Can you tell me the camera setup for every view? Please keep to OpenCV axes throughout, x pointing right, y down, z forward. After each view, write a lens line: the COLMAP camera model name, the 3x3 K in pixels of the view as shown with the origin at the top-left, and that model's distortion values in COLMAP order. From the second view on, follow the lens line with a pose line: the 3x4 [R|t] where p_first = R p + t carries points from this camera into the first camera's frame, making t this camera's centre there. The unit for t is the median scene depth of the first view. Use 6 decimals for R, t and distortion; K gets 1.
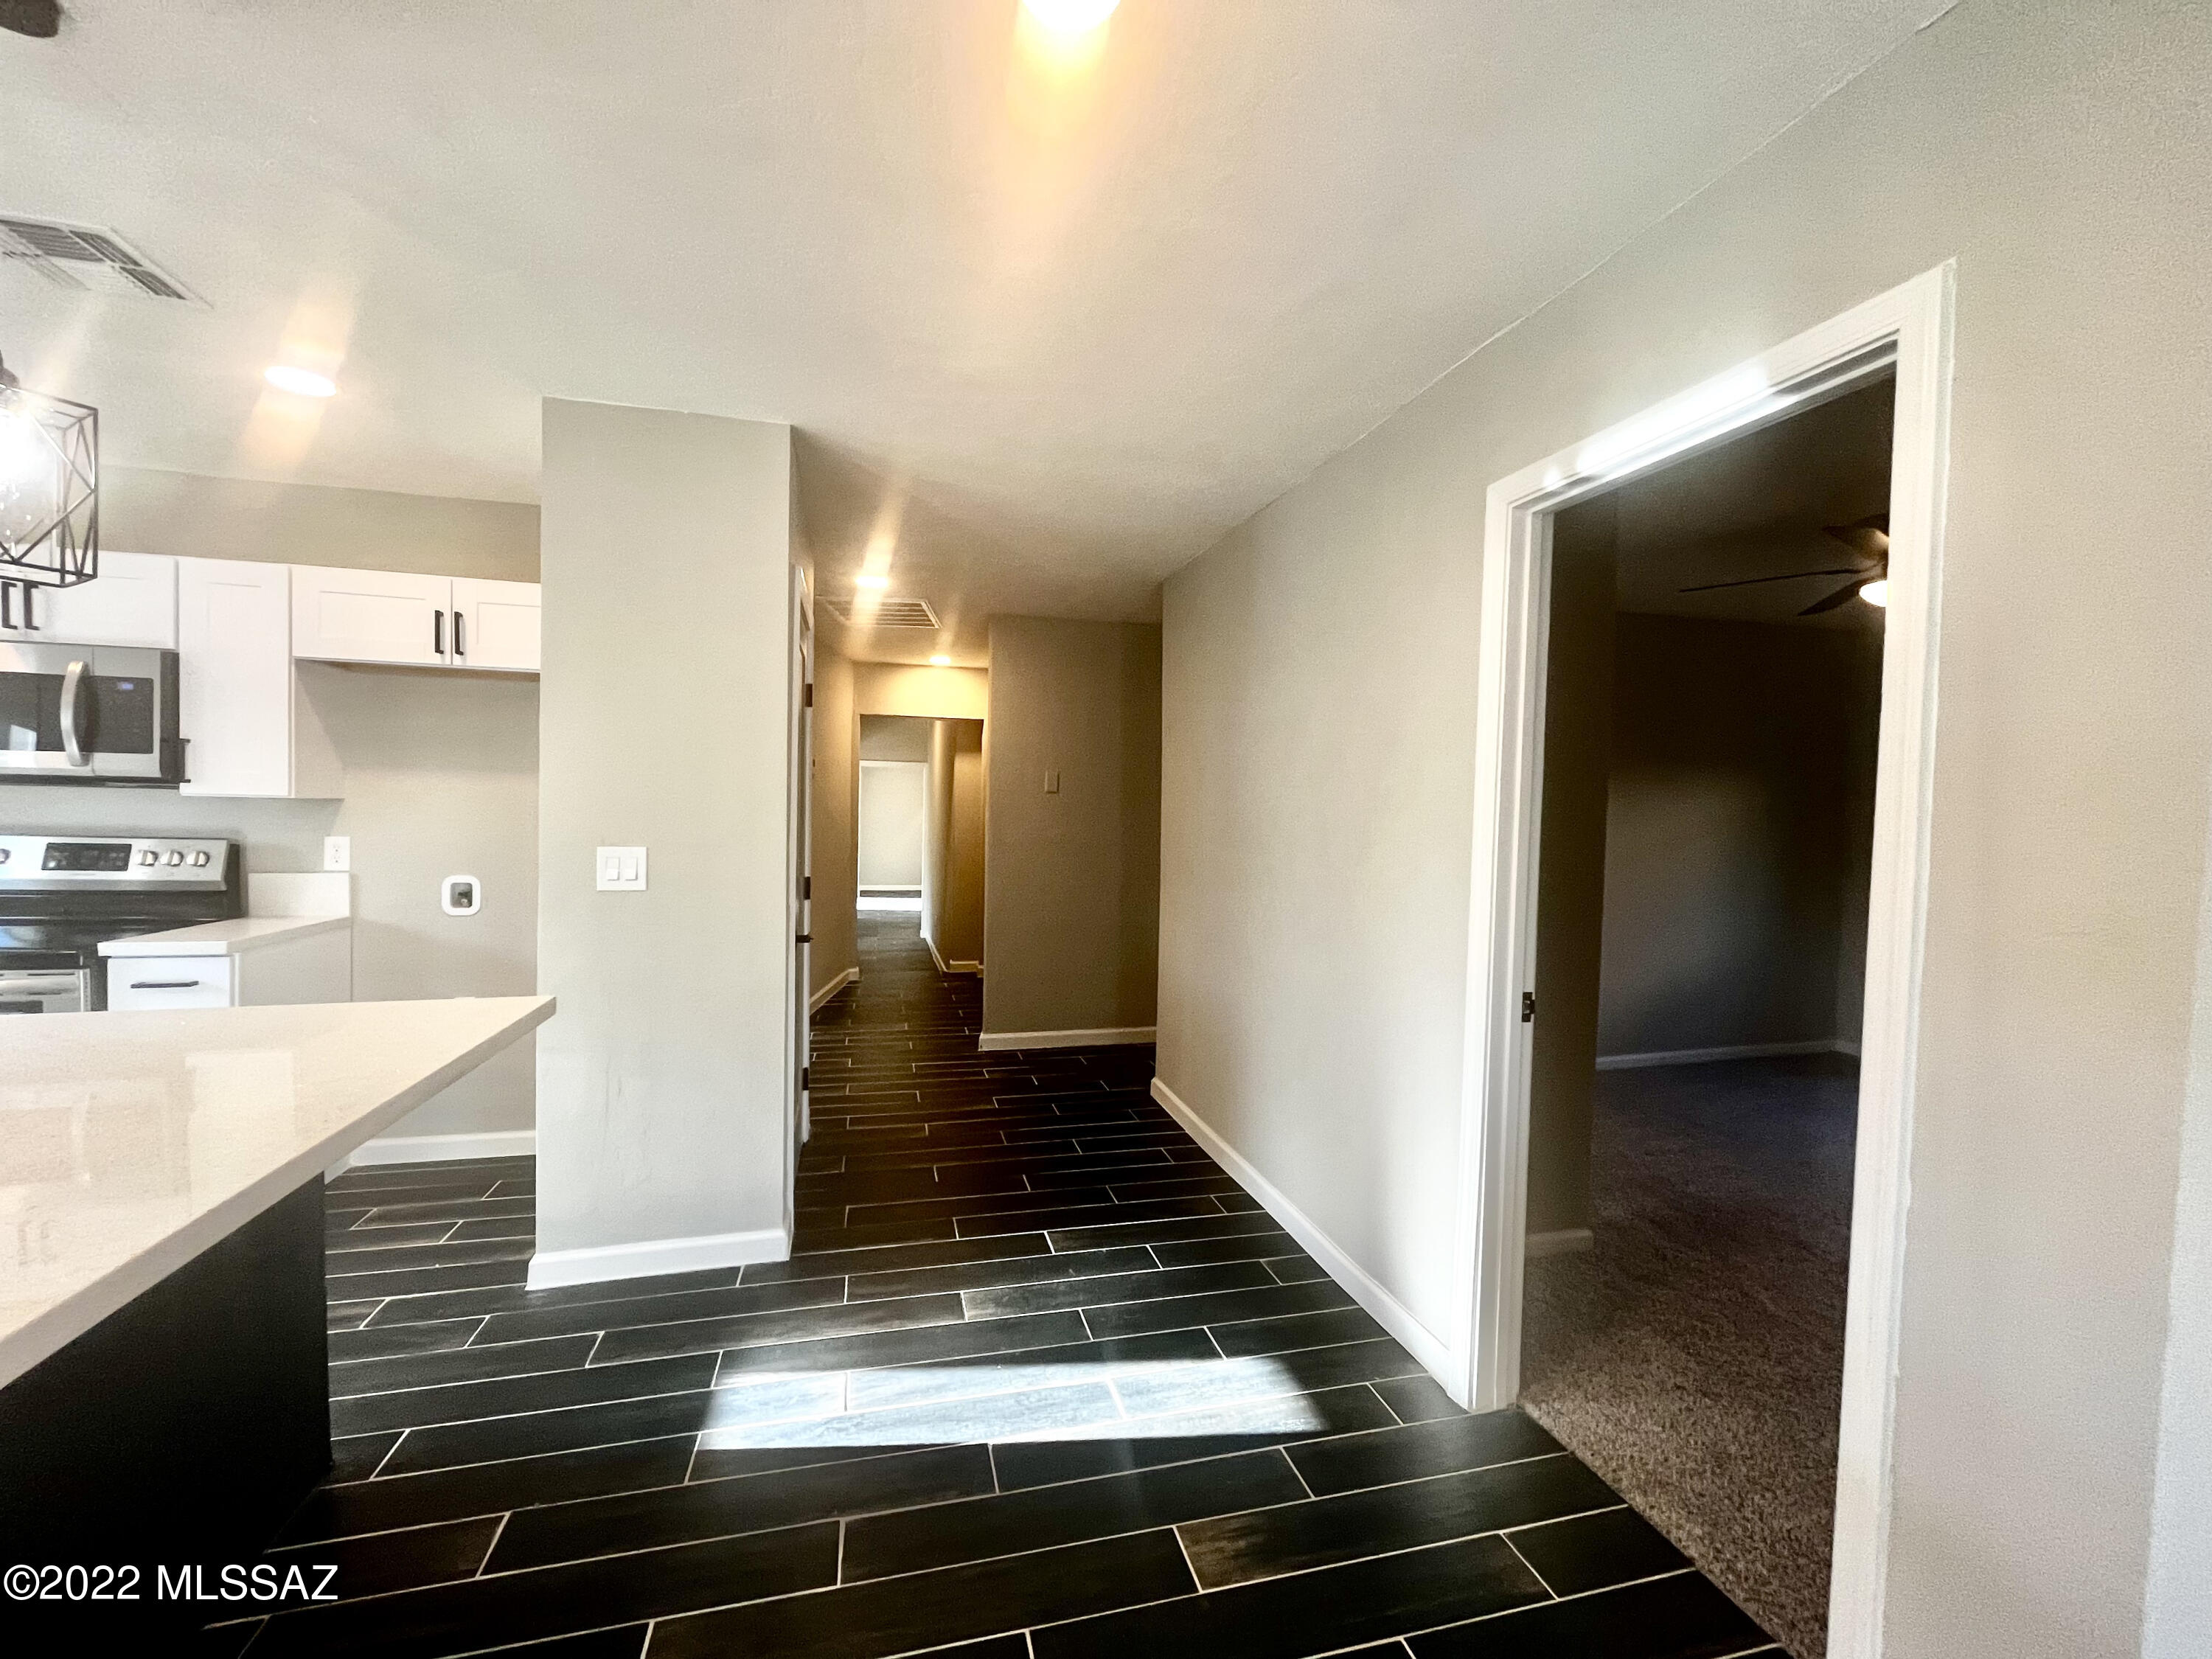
lens RADIAL K [[894.4, 0, 1102.8], [0, 894.4, 826.7], [0, 0, 1]] dist [-0.003982, 0.000356]
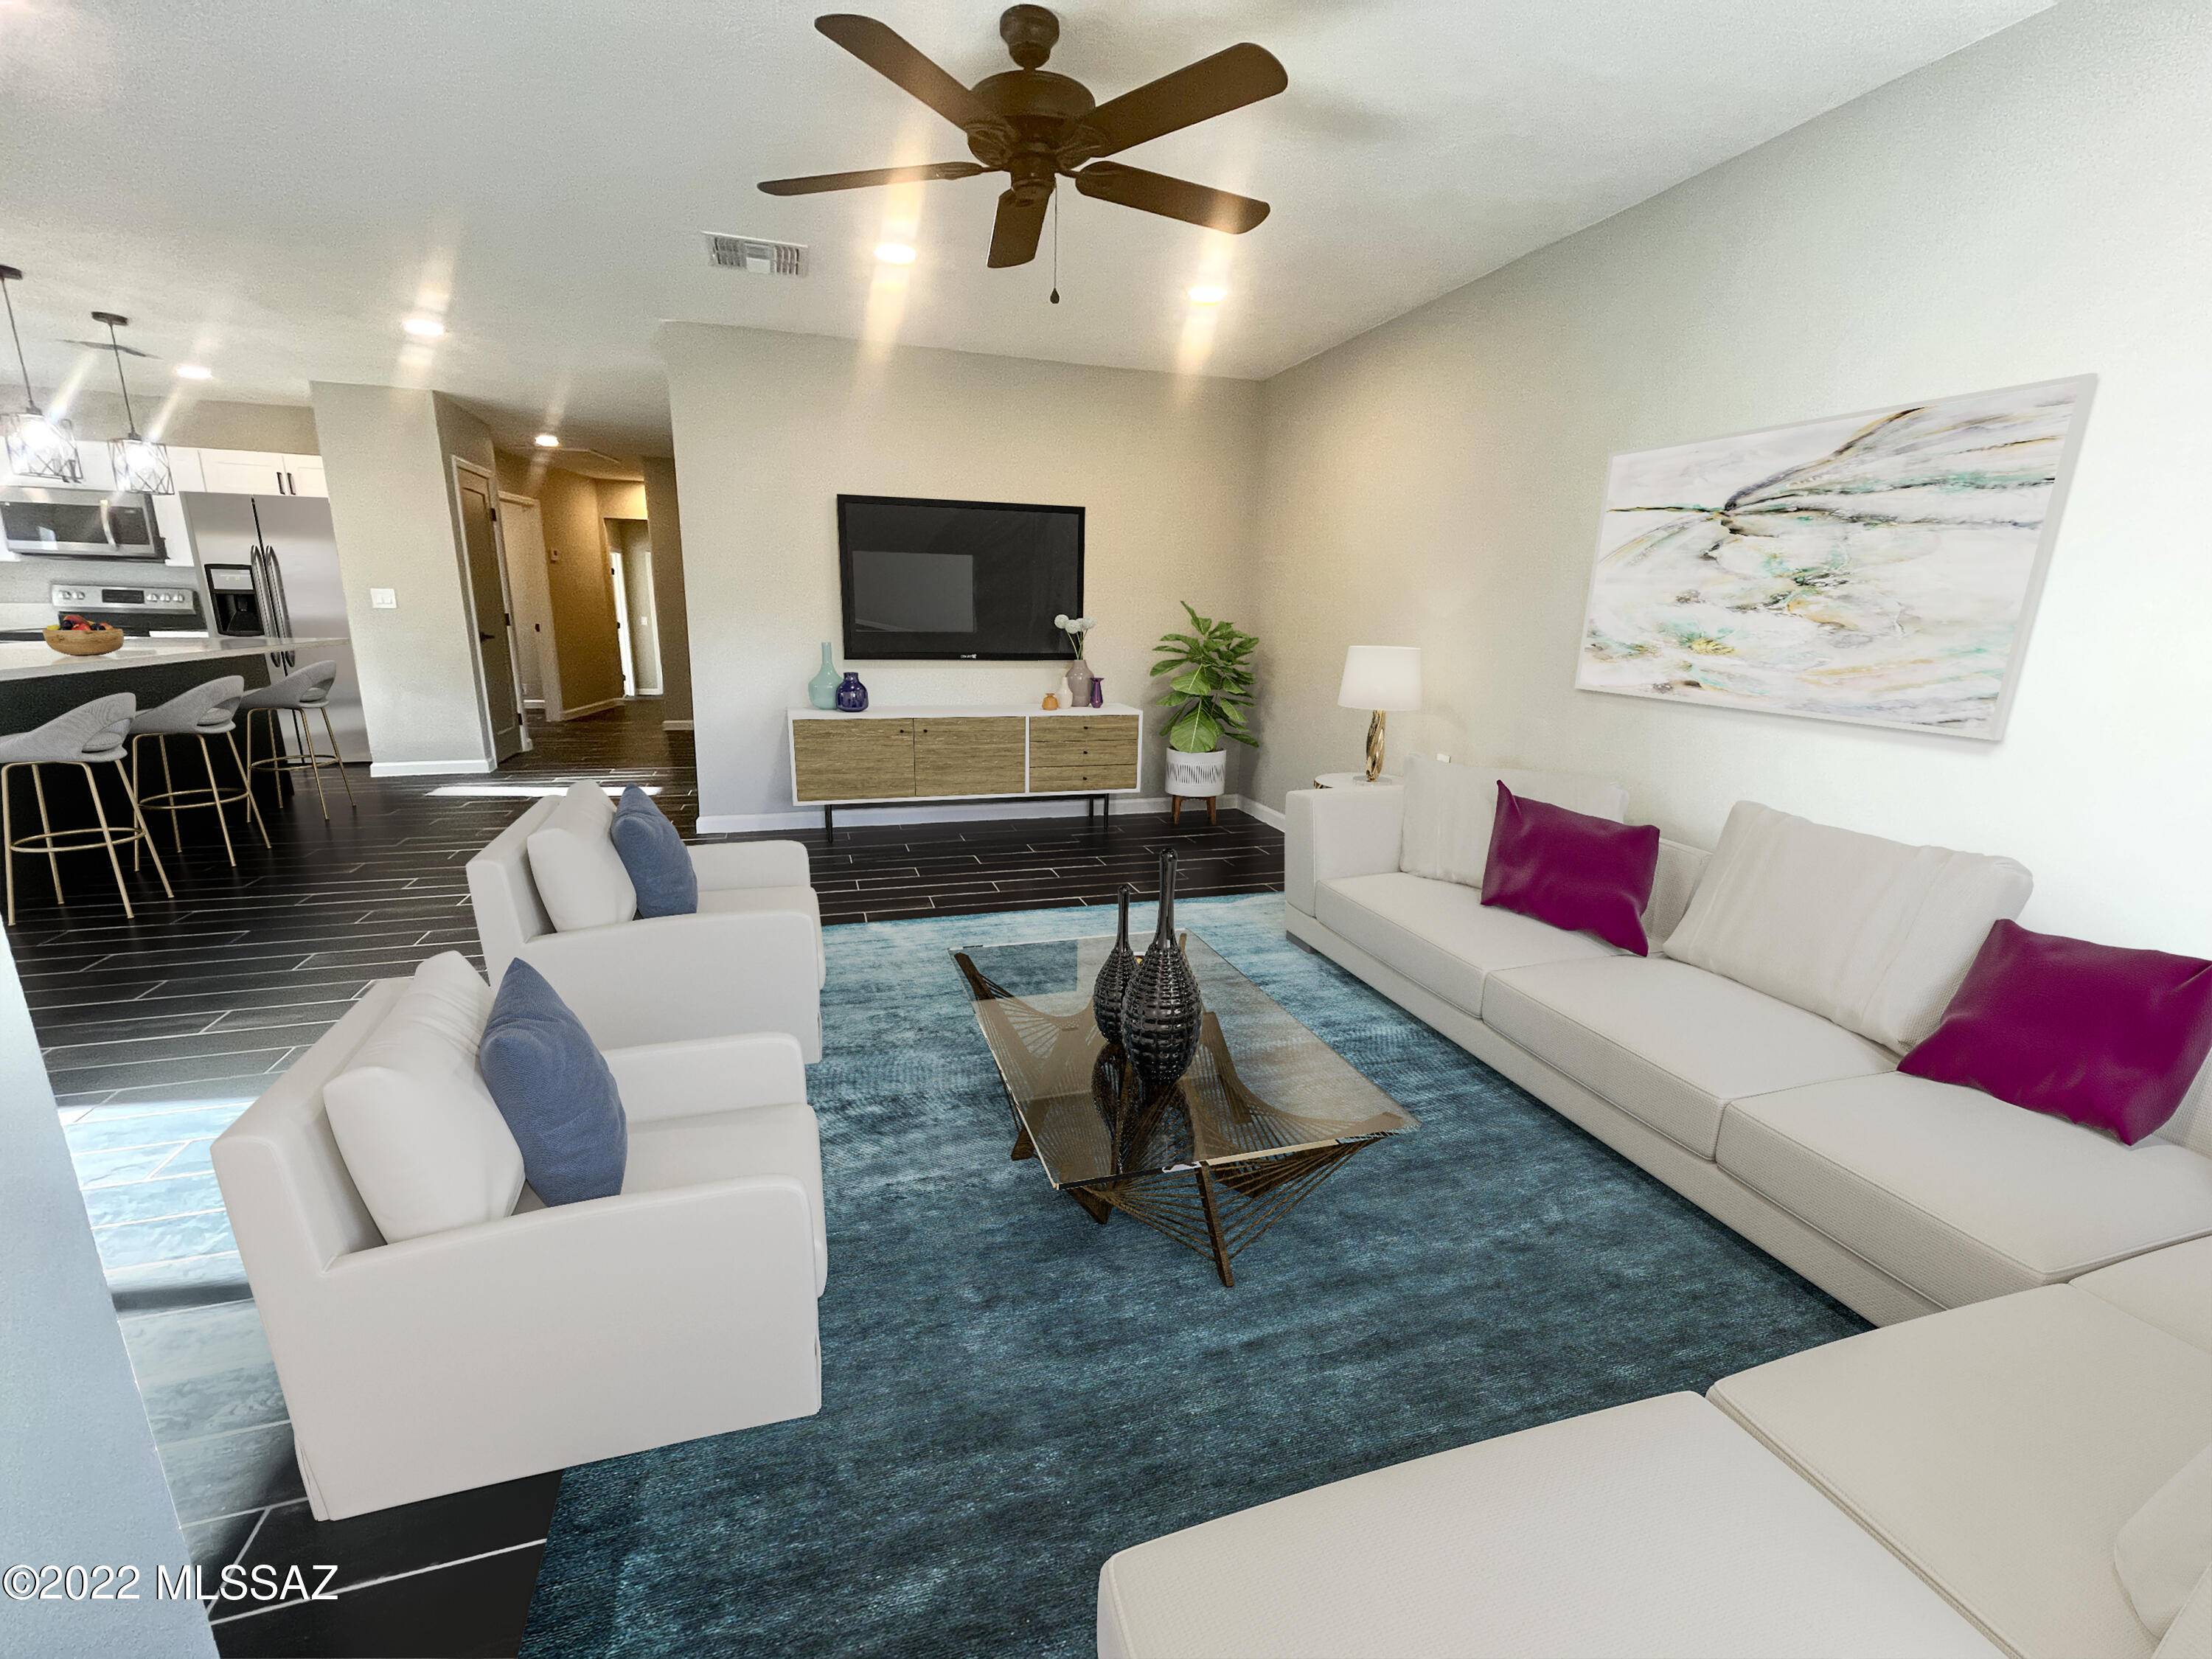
lens RADIAL K [[894.4, 0, 1091.3], [0, 894.4, 826.4], [0, 0, 1]] dist [-0.003982, 0.000356]
pose [[0.997907, -0.014028, 0.063121, 0.952802], [-0.000552, 0.974302, 0.225247, 0.085705], [-0.064659, -0.224810, 0.972255, -1.259318]]
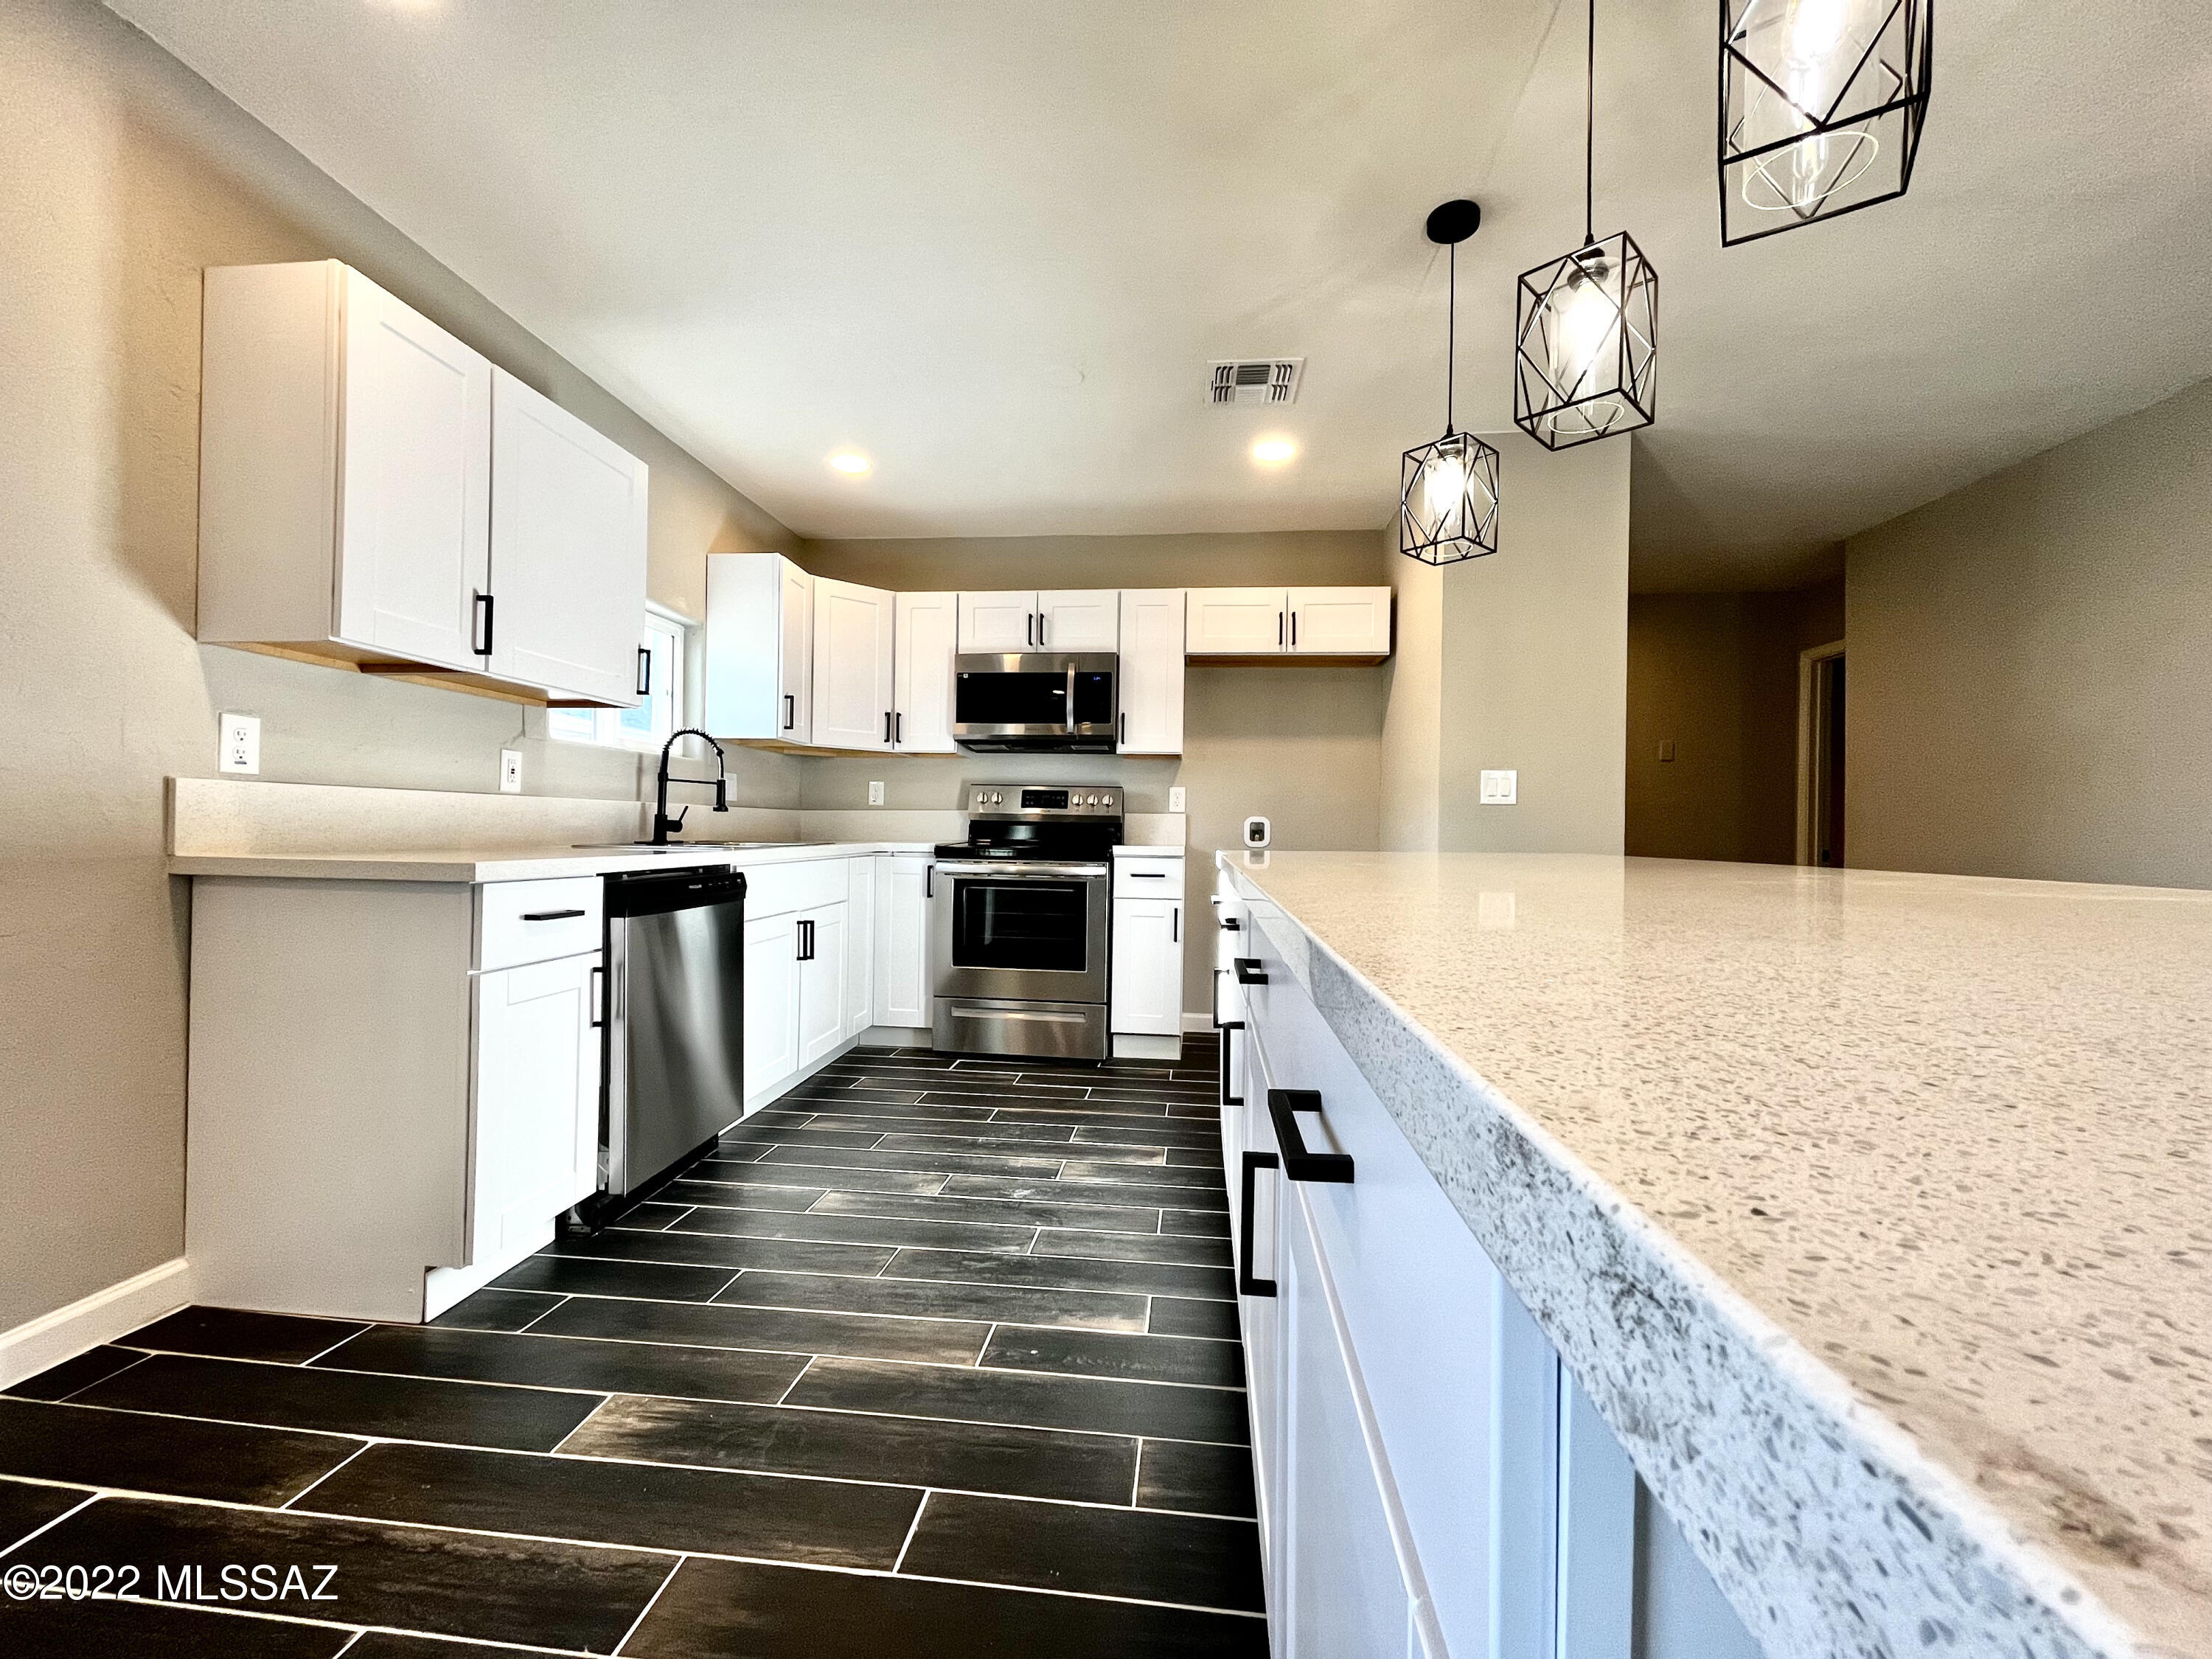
lens RADIAL K [[894.4, 0, 1098.6], [0, 894.4, 834.0], [0, 0, 1]] dist [-0.003982, 0.000356]
pose [[0.935752, -0.005357, -0.352619, -0.526200], [-0.002783, 0.999741, -0.022573, 0.122935], [0.352648, 0.022104, 0.935495, -0.350302]]
